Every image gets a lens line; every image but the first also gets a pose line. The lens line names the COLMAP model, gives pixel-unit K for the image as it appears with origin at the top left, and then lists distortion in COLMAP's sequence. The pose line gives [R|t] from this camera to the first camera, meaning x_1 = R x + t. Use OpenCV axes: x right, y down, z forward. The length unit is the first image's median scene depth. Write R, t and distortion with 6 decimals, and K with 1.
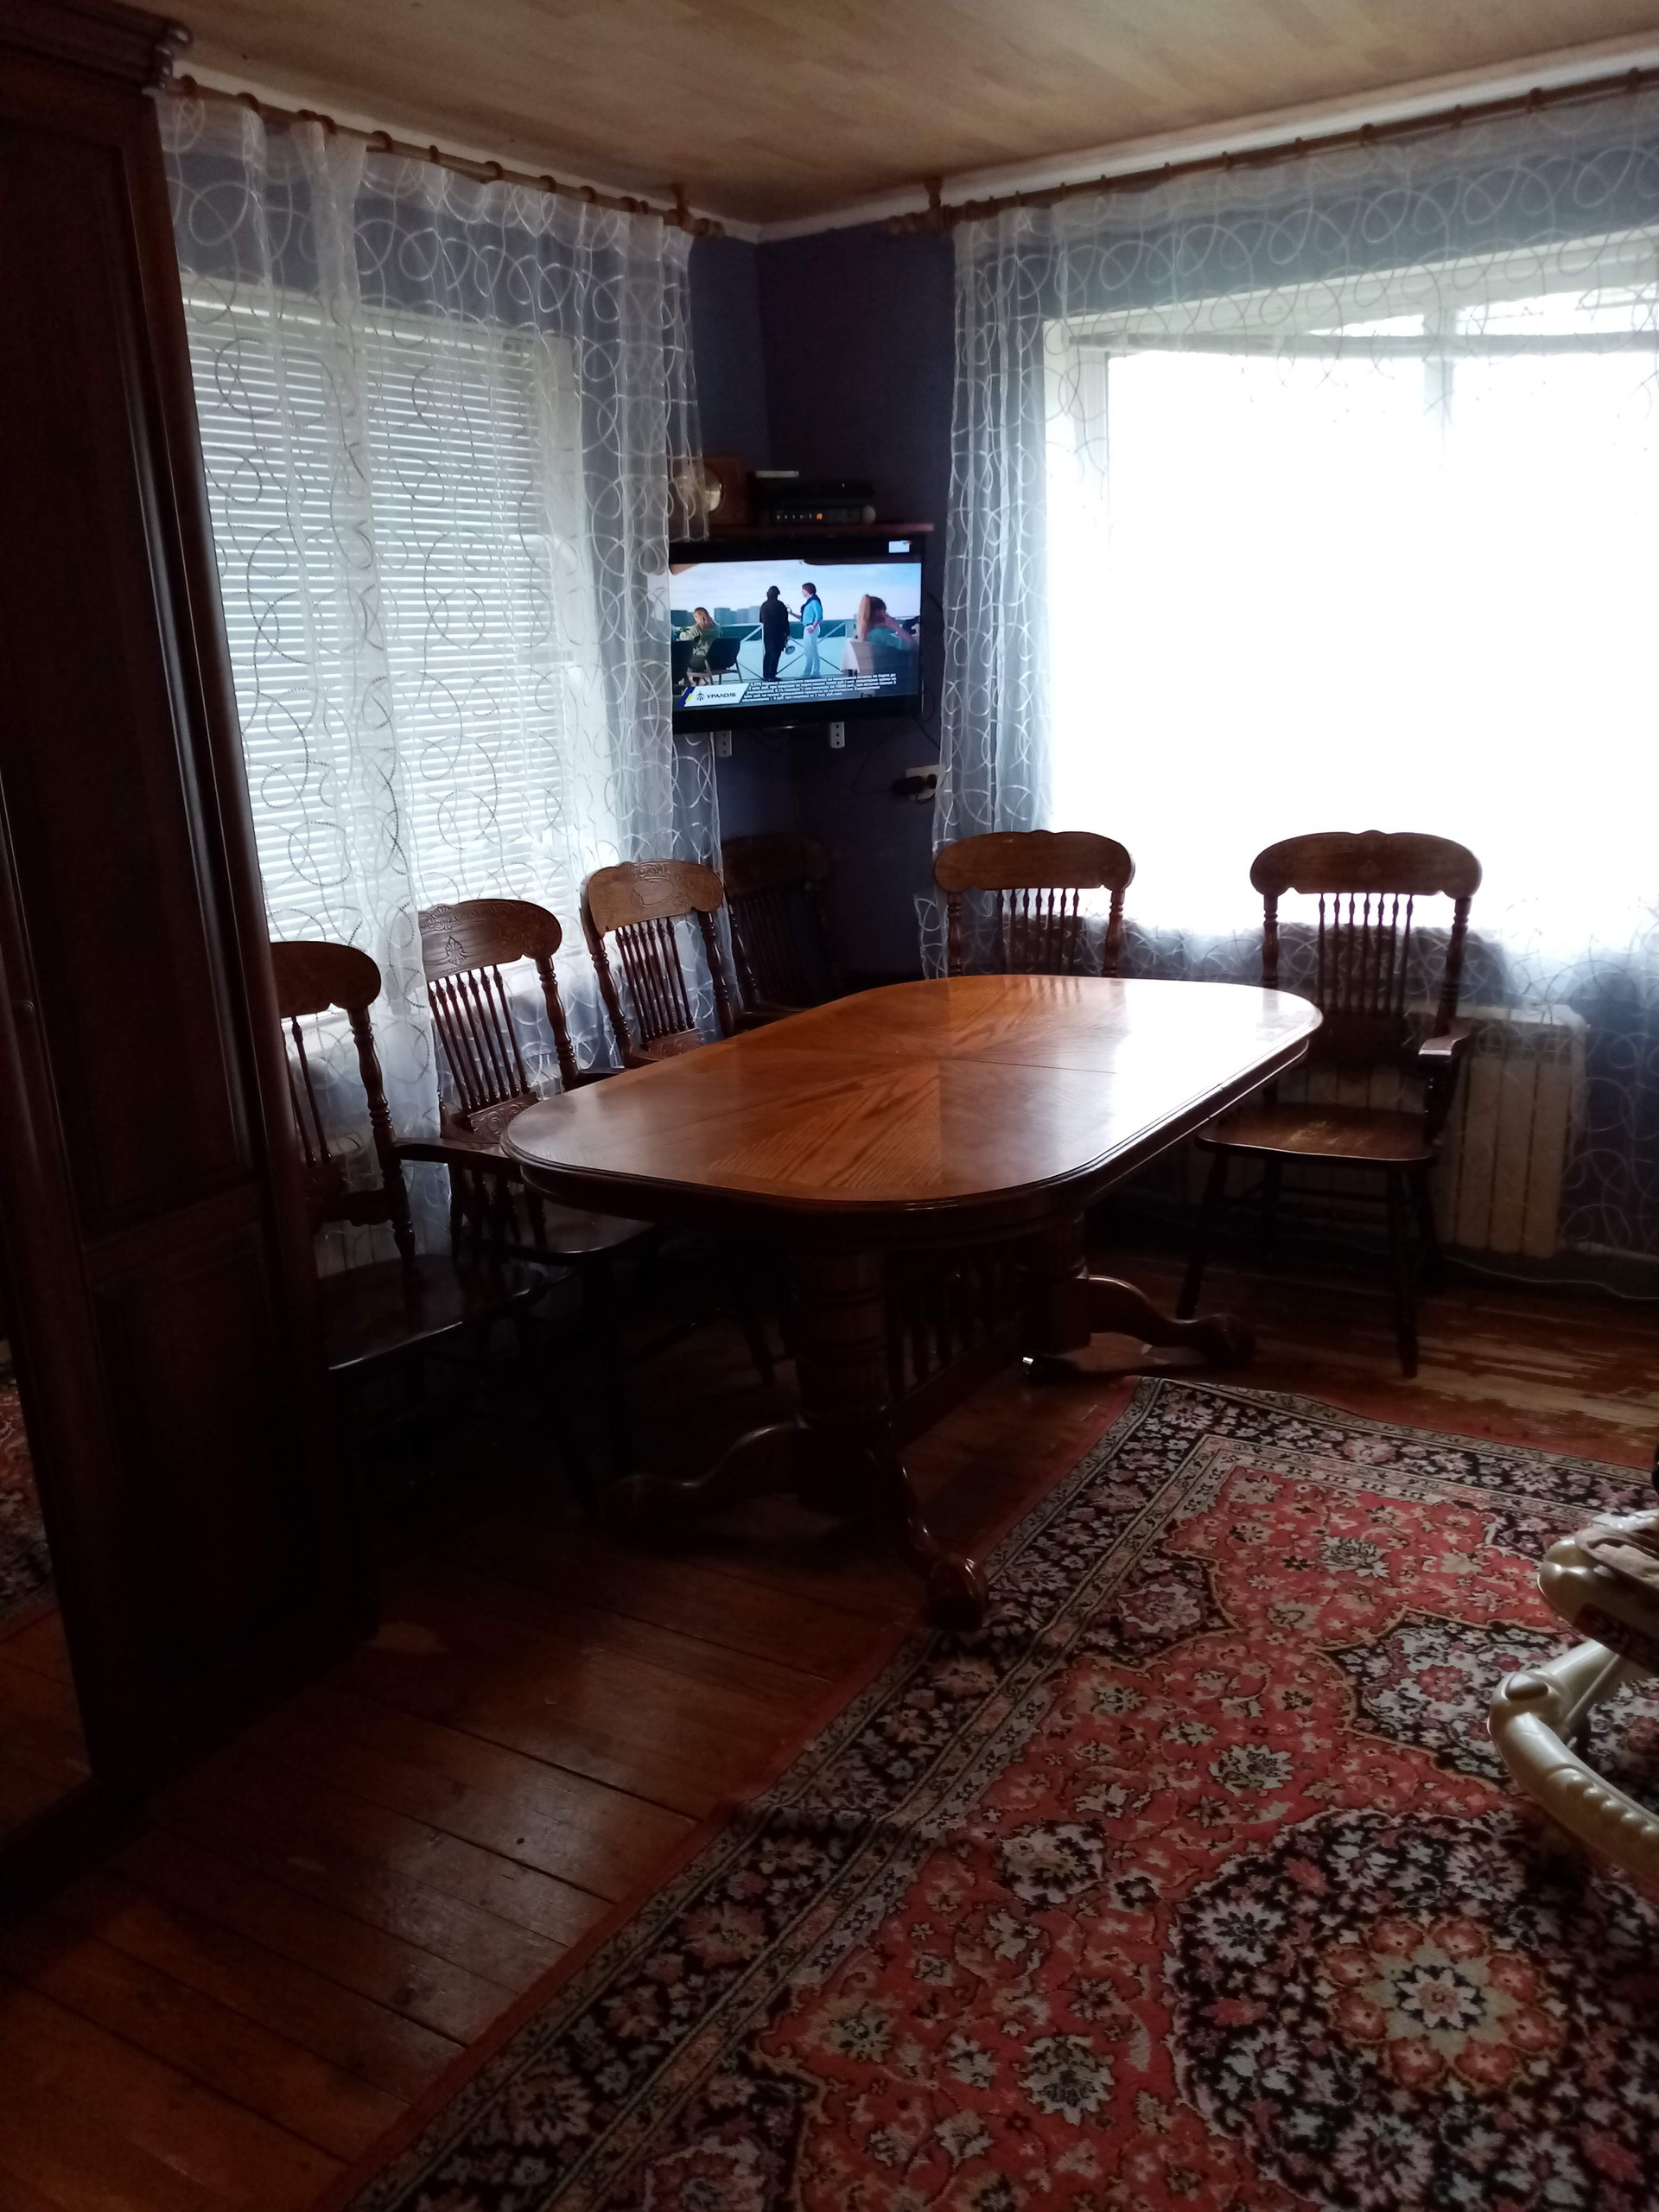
lens RADIAL K [[1758.9, 0, 852.4], [0, 1758.9, 1104.9], [0, 0, 1]] dist [0.048290, -0.089960]
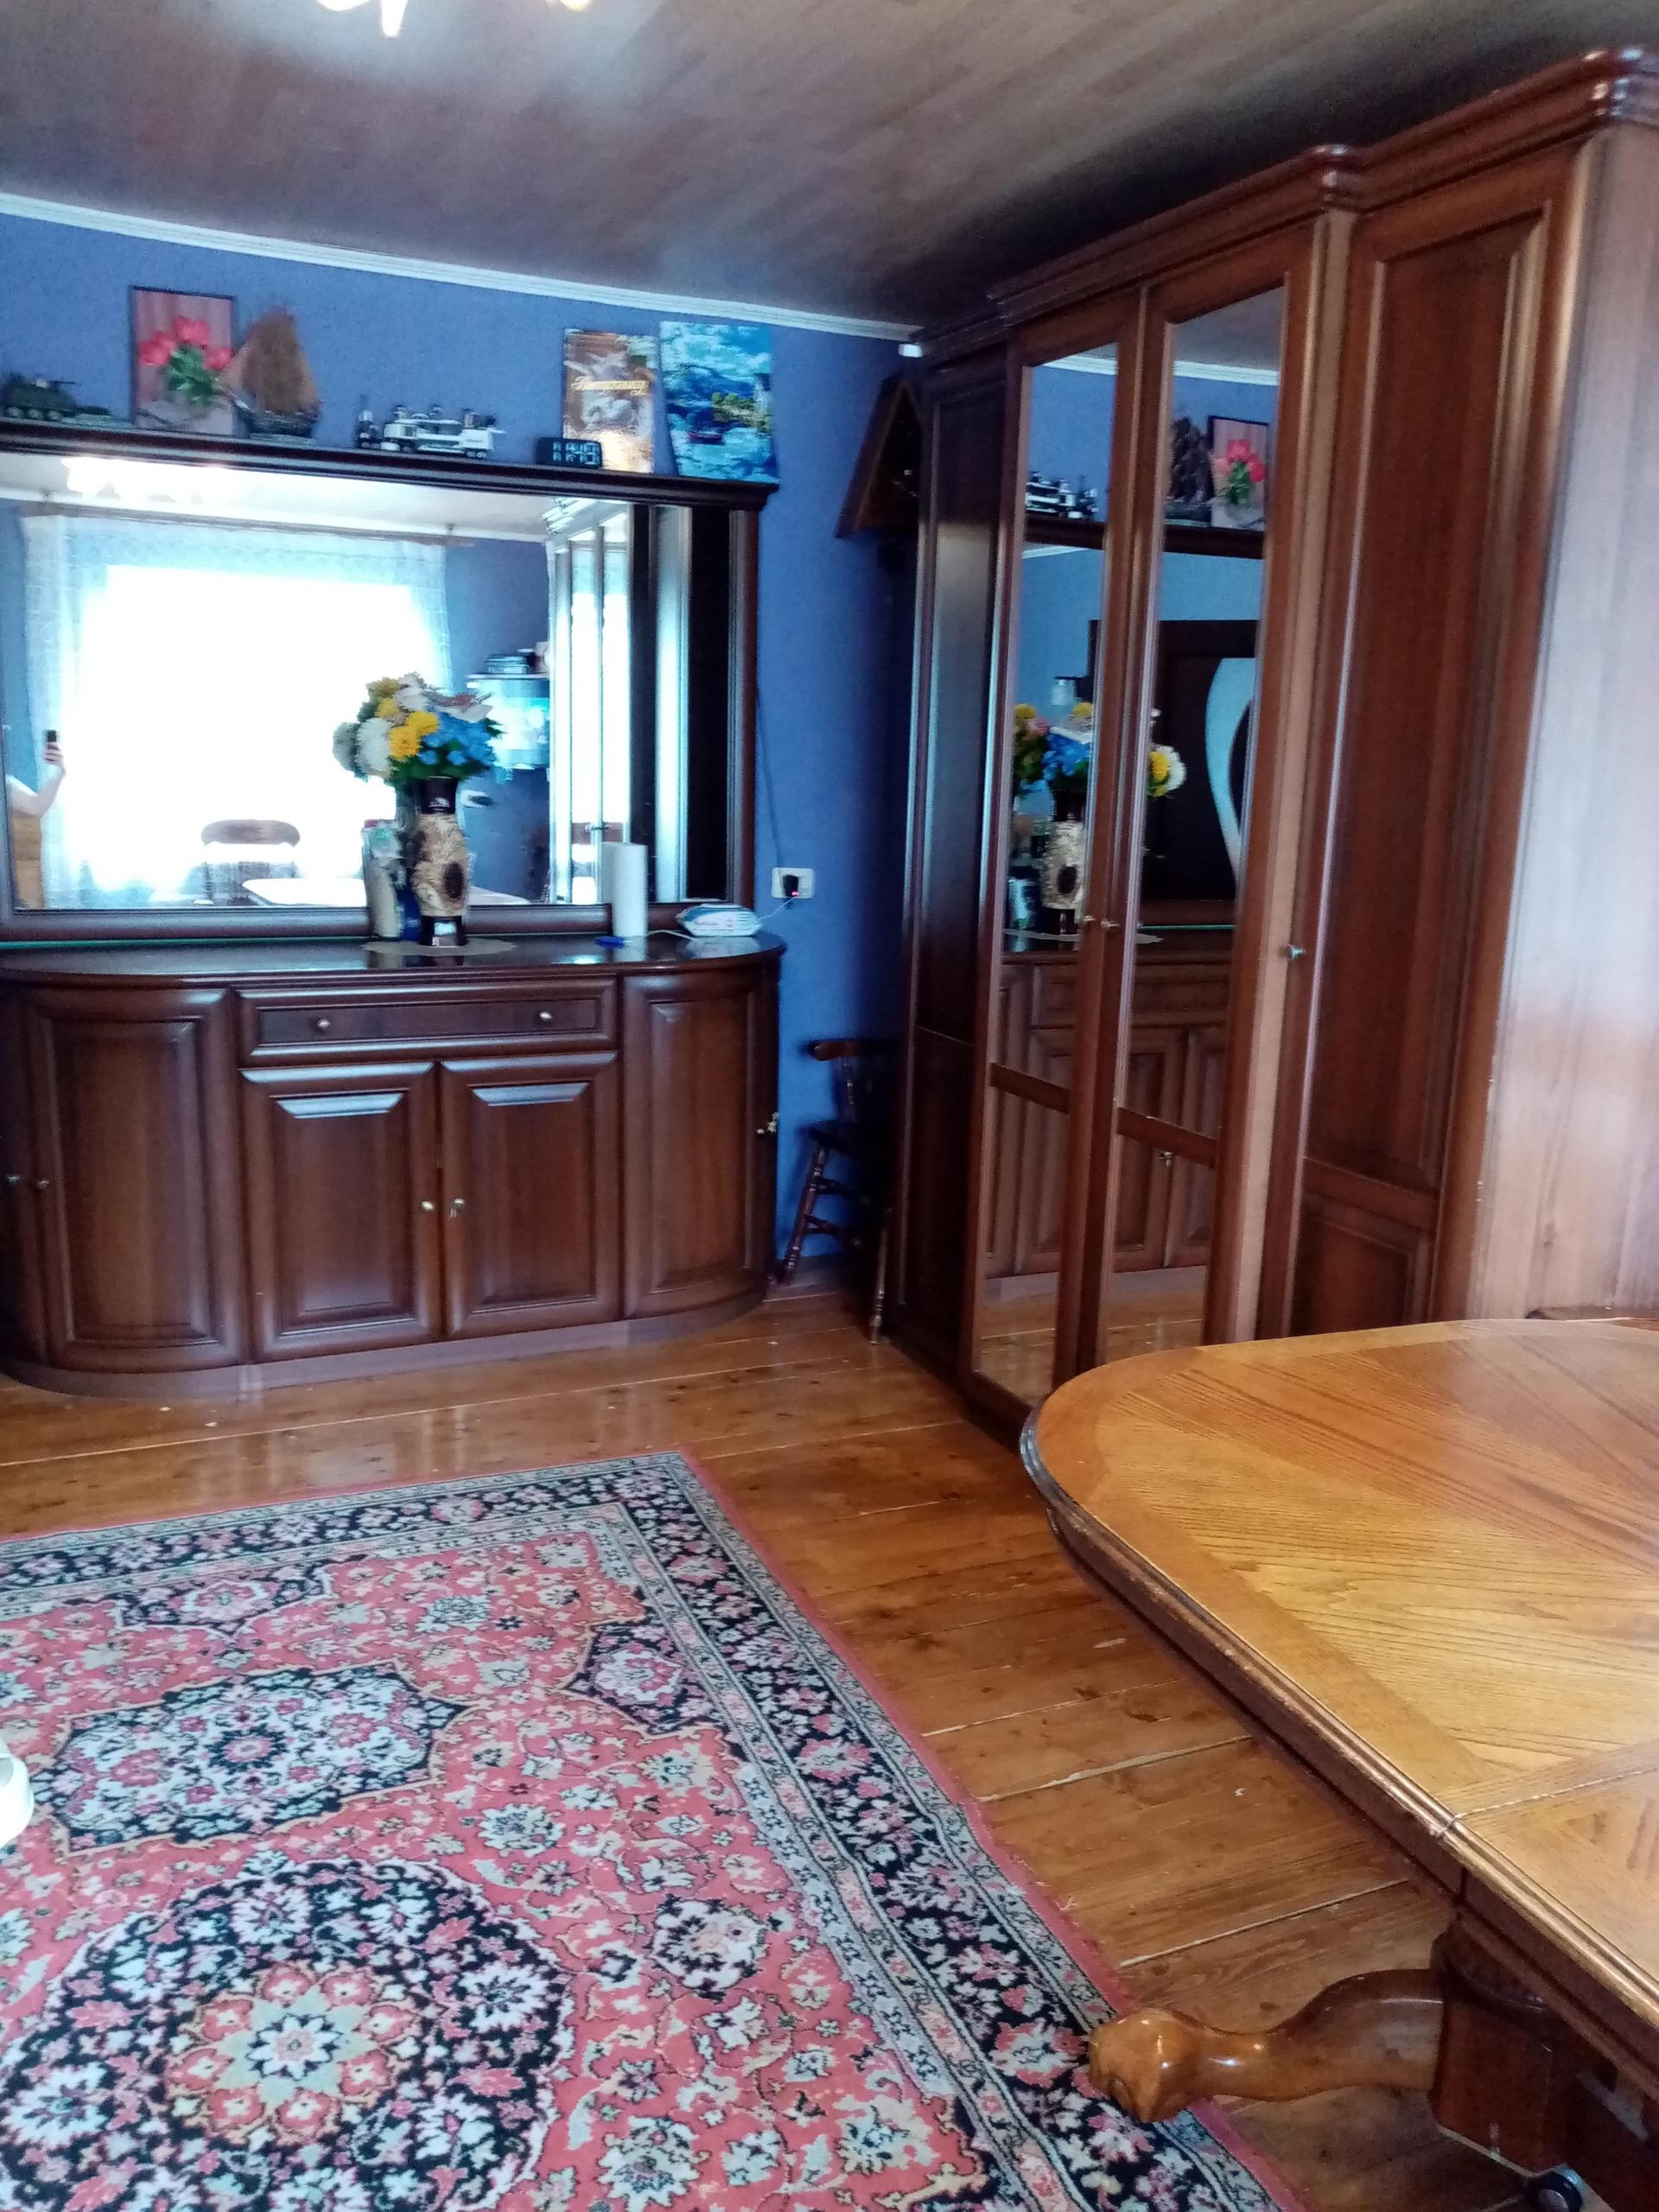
lens RADIAL K [[1735.4, 0, 824.6], [0, 1735.4, 1105.6], [0, 0, 1]] dist [0.047373, -0.071373]
pose [[-0.590627, 0.199812, -0.781815, 0.710250], [-0.210692, 0.897066, 0.388436, -0.353362], [0.778954, 0.394143, -0.487733, 1.307847]]
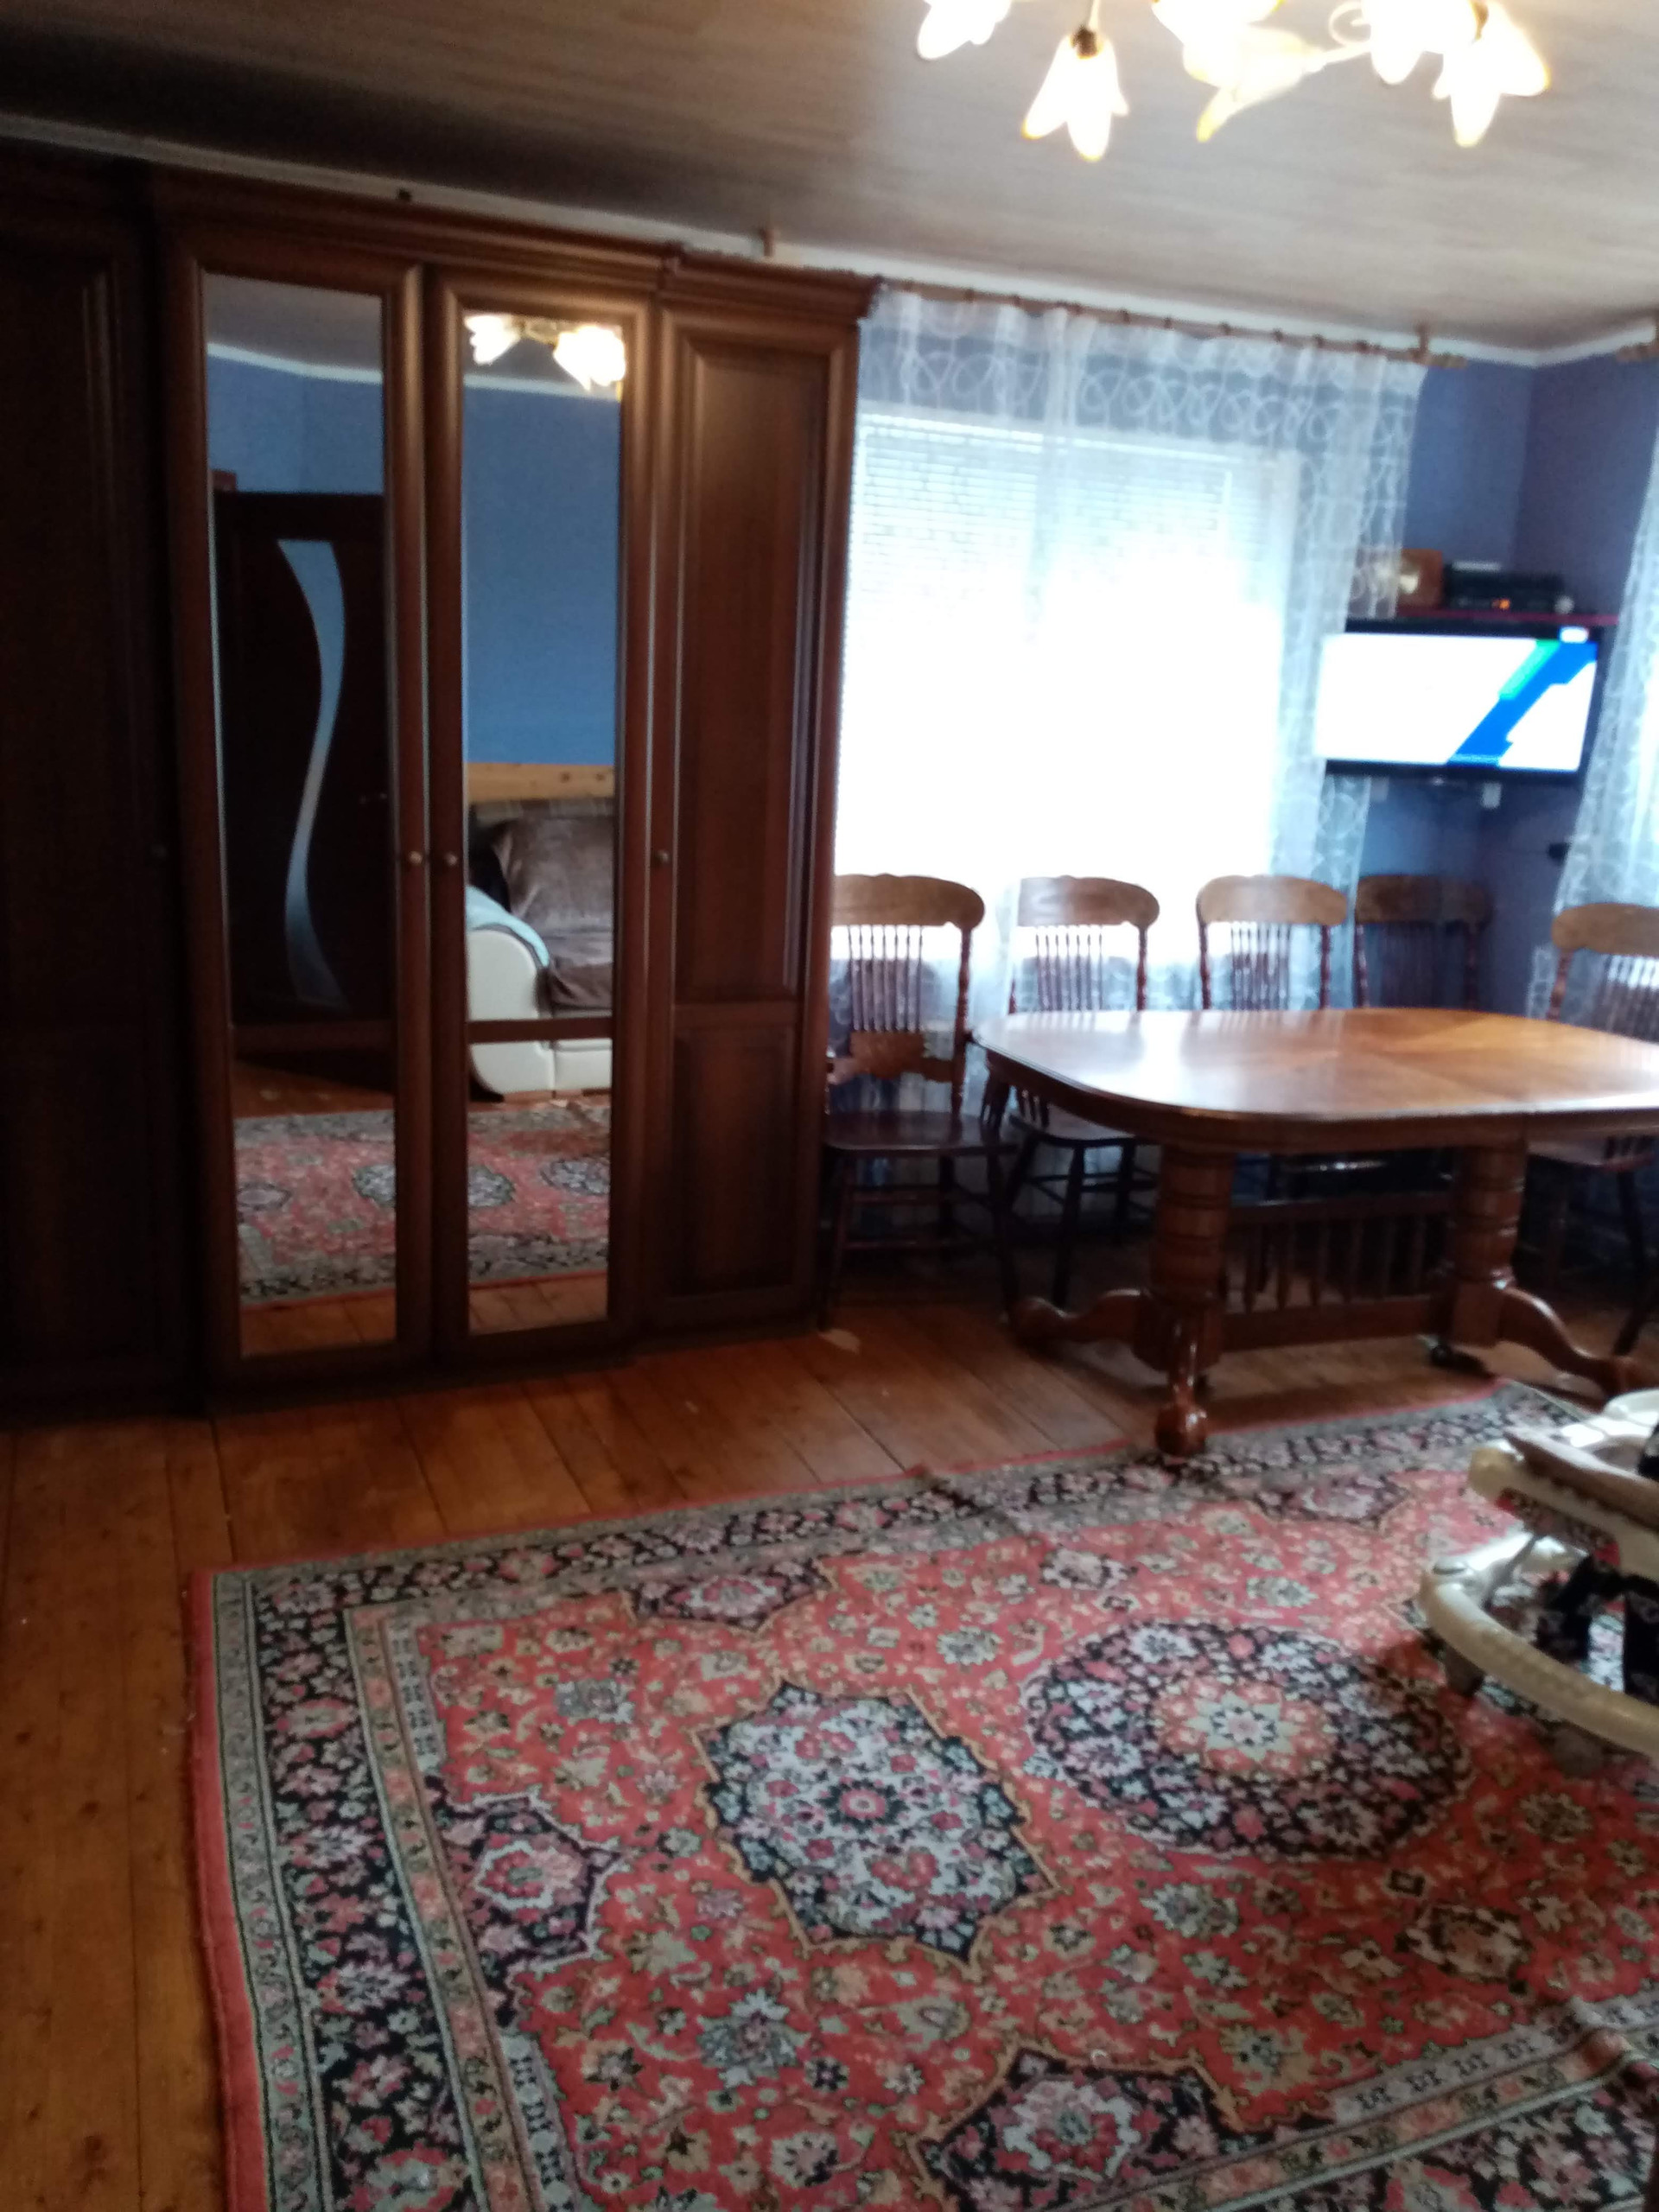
lens RADIAL K [[1735.4, 0, 824.6], [0, 1735.4, 1105.6], [0, 0, 1]] dist [0.047373, -0.071373]
pose [[0.792129, 0.226514, -0.566765, 0.629013], [-0.241236, 0.969168, 0.050181, 0.055159], [0.560657, 0.096974, 0.822350, -0.262707]]
